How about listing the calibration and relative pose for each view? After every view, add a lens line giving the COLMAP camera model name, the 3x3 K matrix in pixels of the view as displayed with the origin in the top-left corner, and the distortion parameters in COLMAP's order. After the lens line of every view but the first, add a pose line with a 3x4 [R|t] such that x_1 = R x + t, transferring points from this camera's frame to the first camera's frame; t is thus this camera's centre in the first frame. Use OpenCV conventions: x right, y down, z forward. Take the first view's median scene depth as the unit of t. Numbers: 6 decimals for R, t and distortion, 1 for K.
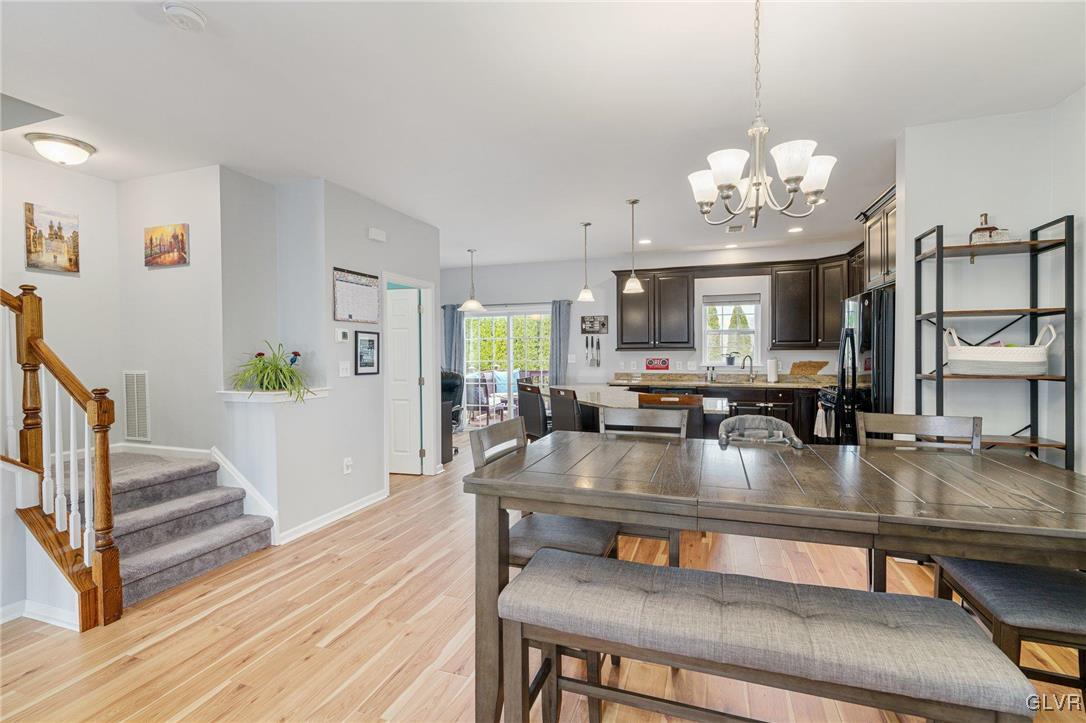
lens RADIAL K [[497.8, 0, 542.8], [0, 497.8, 357.0], [0, 0, 1]] dist [-0.009290, 0.002926]
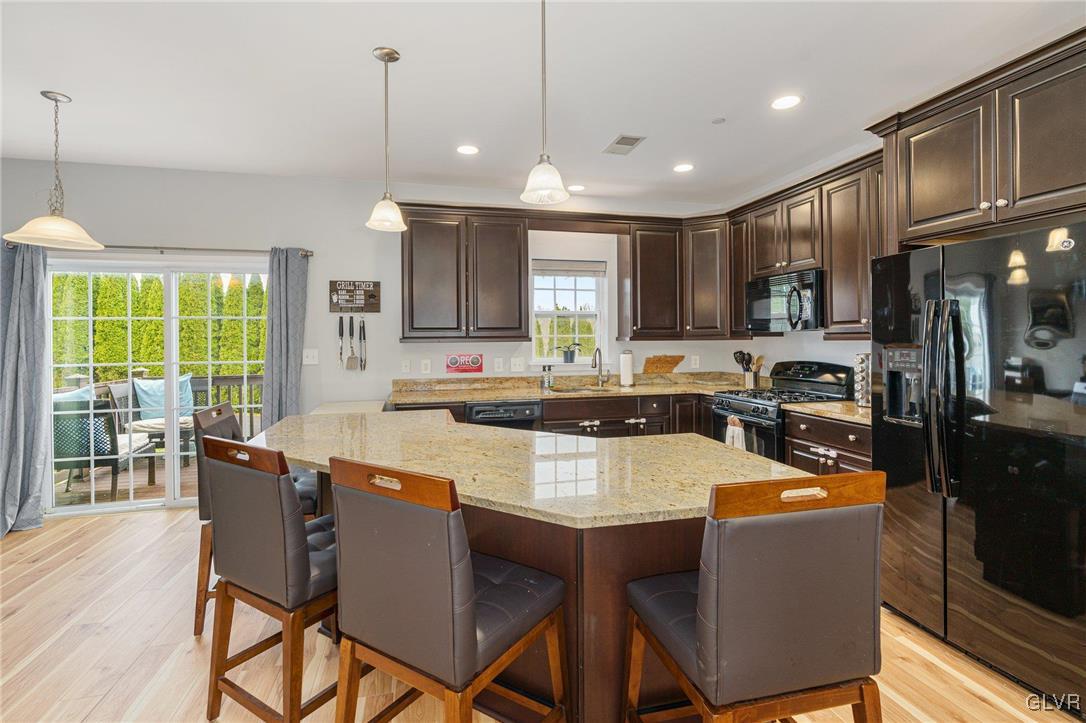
lens RADIAL K [[497.8, 0, 546.6], [0, 497.8, 338.8], [0, 0, 1]] dist [-0.009290, 0.002926]
pose [[0.835803, 0.001984, 0.549026, -0.043664], [0.008728, 0.999819, -0.016901, -0.008414], [-0.548960, 0.018918, 0.835635, 0.694274]]
